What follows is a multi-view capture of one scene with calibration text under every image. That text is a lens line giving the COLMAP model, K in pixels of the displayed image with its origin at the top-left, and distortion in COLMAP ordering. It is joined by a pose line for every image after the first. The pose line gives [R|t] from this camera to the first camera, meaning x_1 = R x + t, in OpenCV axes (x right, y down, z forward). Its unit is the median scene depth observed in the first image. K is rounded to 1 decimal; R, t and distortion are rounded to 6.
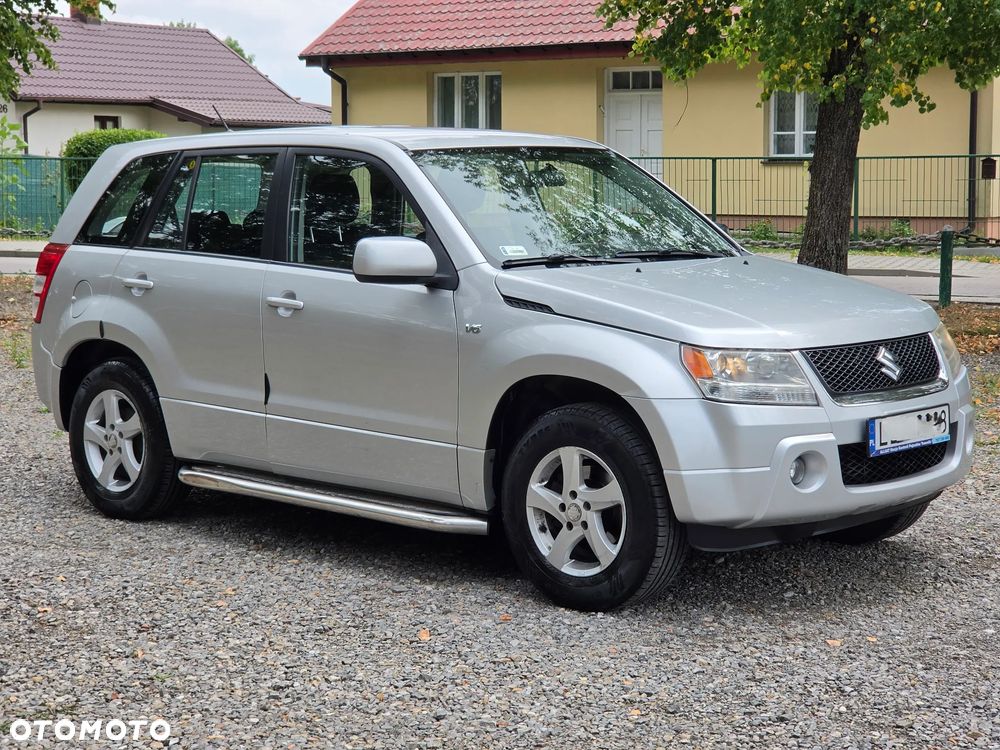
lens RADIAL K [[1976.8, 0, 519.7], [0, 1976.8, 281.9], [0, 0, 1]] dist [-0.476437, 4.294075]
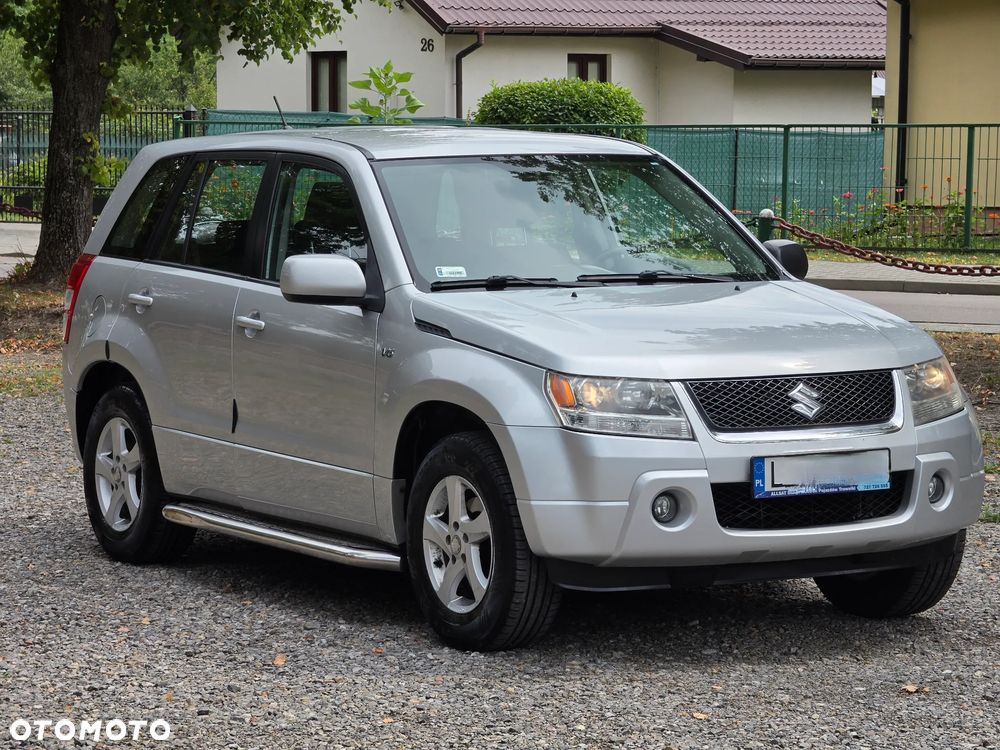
lens RADIAL K [[3268.4, 0, 465.7], [0, 3268.4, 422.5], [0, 0, 1]] dist [0.802590, -3.867331]
pose [[0.958110, 0.027465, -0.285082, 0.421510], [-0.018200, 0.999218, 0.035099, 0.001039], [0.285823, -0.028441, 0.957860, -0.459453]]
